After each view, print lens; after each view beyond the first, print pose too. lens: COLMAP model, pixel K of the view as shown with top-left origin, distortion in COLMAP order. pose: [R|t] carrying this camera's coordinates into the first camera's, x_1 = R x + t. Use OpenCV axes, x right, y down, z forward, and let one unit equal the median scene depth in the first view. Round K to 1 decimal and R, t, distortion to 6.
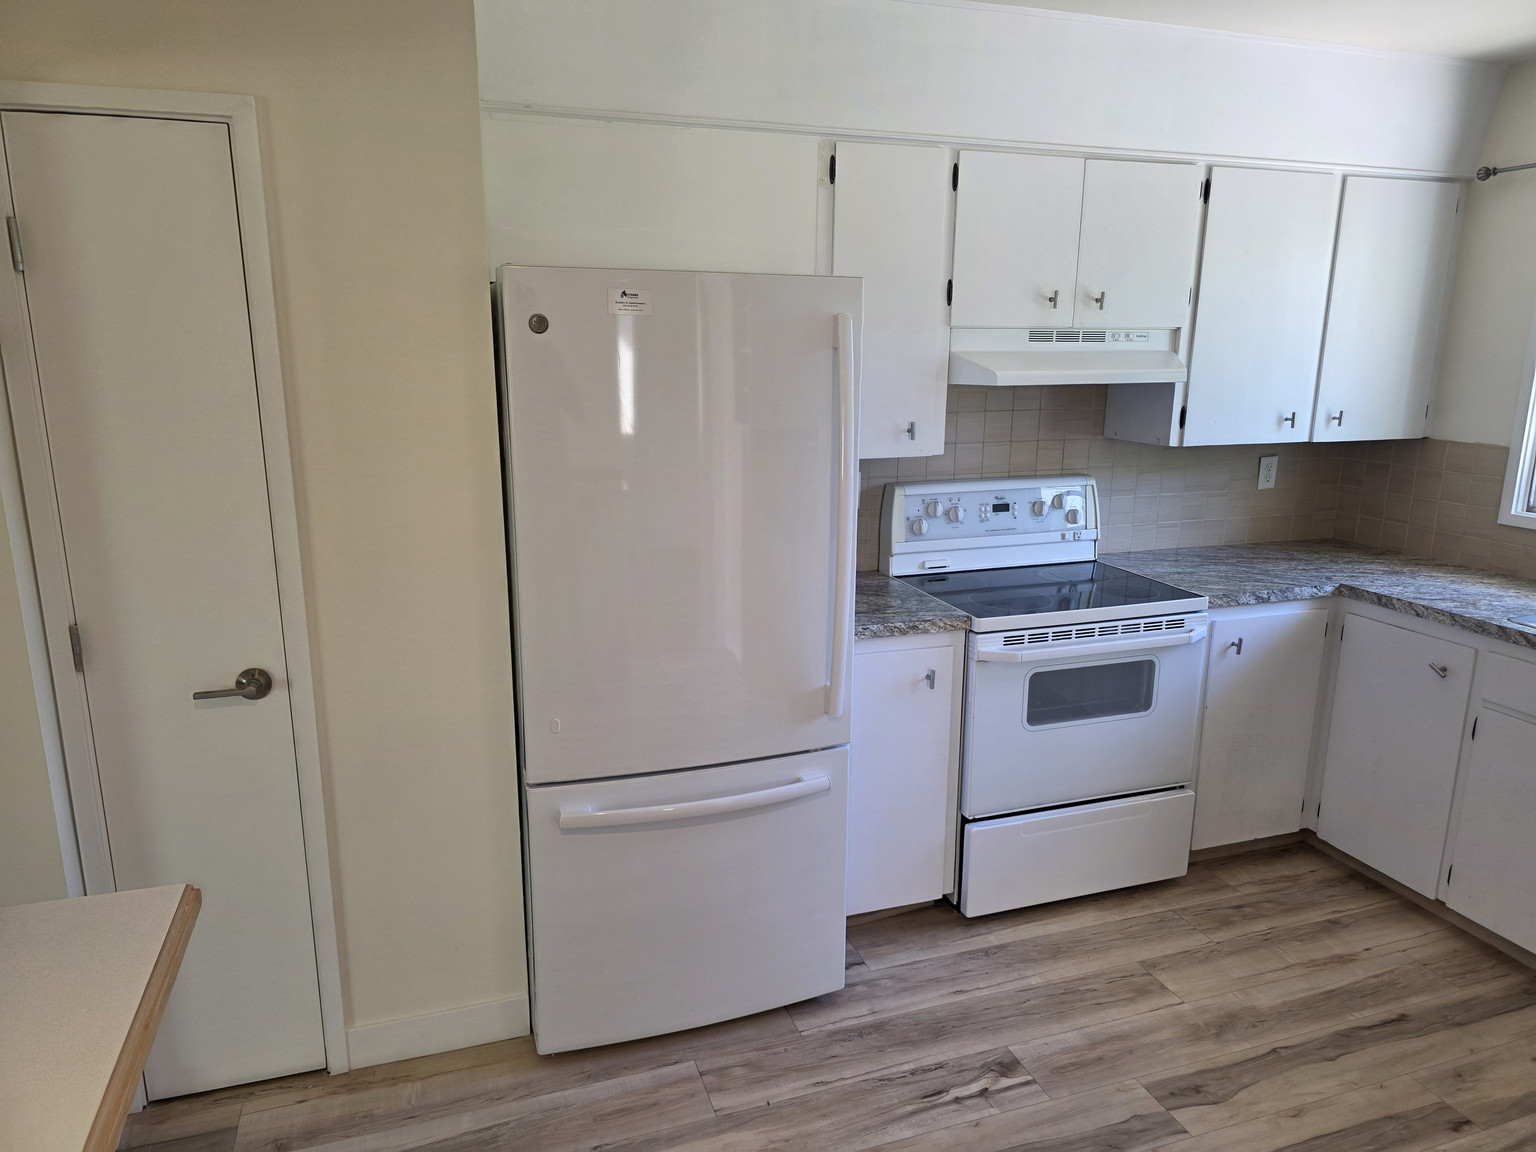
lens RADIAL K [[1036.2, 0, 762.2], [0, 1036.2, 592.7], [0, 0, 1]] dist [0.074970, -0.066599]
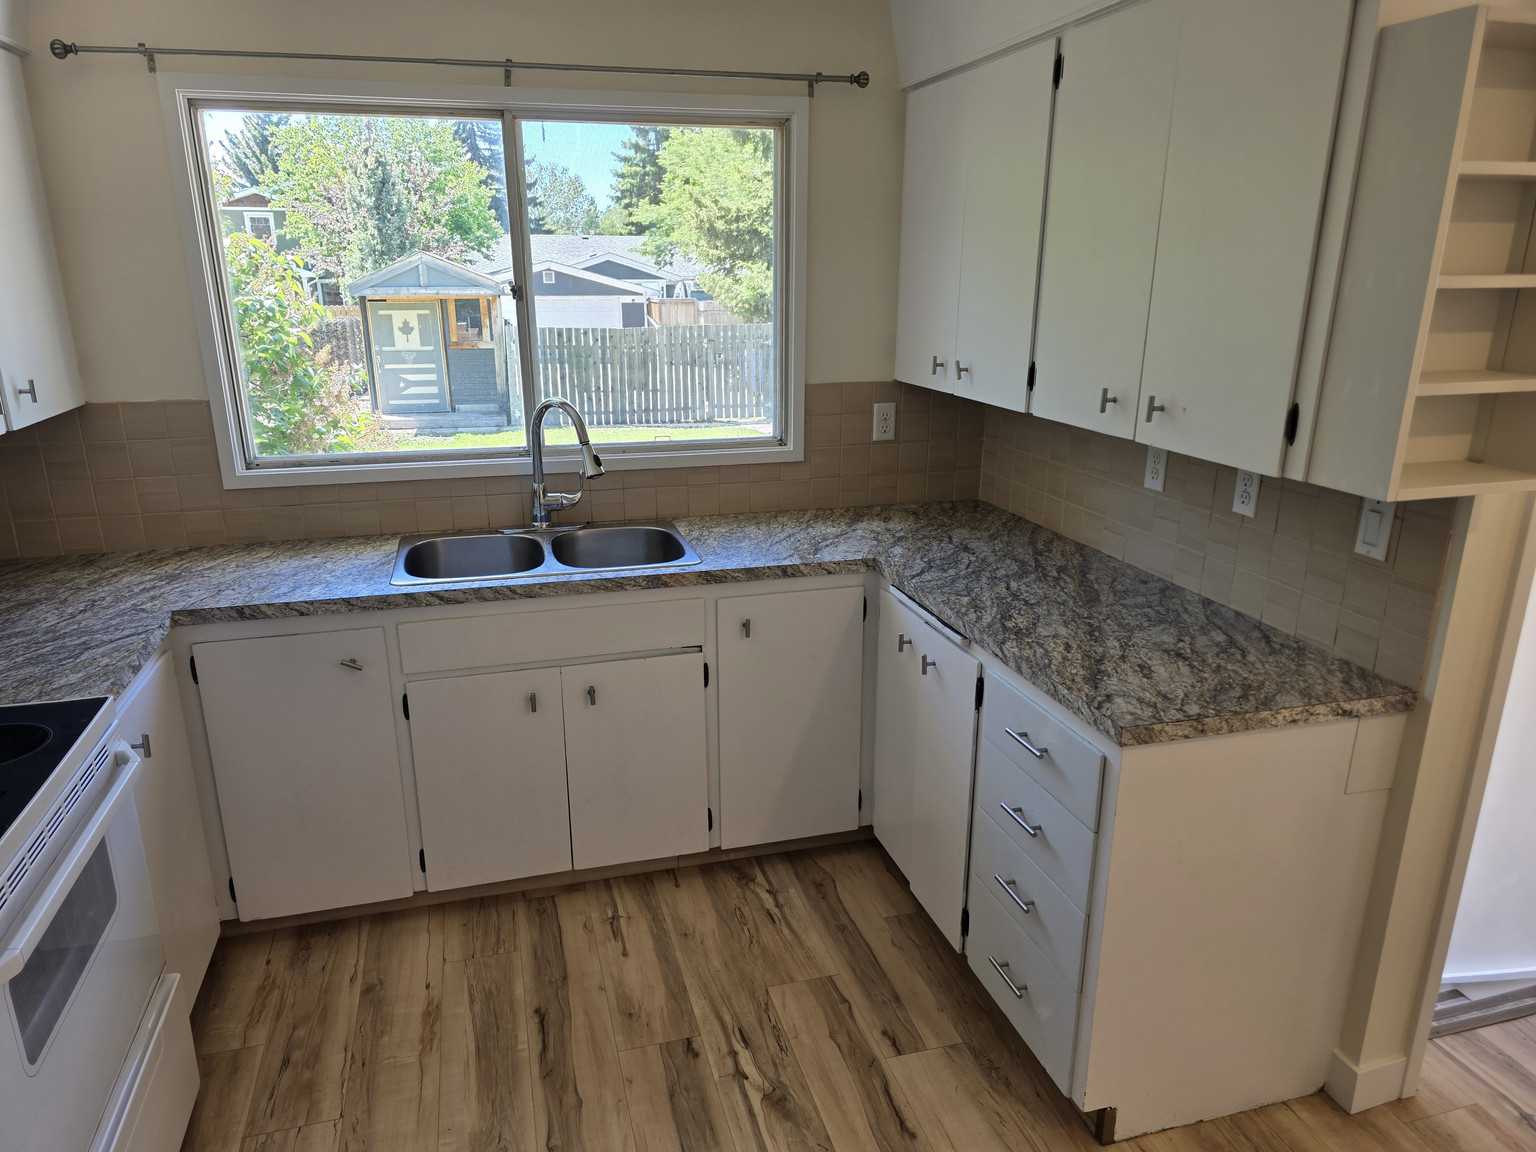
lens RADIAL K [[1036.2, 0, 762.2], [0, 1036.2, 592.7], [0, 0, 1]] dist [0.074970, -0.066599]
pose [[0.062274, -0.307151, 0.949621, -0.128753], [0.240121, 0.928132, 0.284454, -0.138204], [-0.968744, 0.210310, 0.131552, 0.525979]]
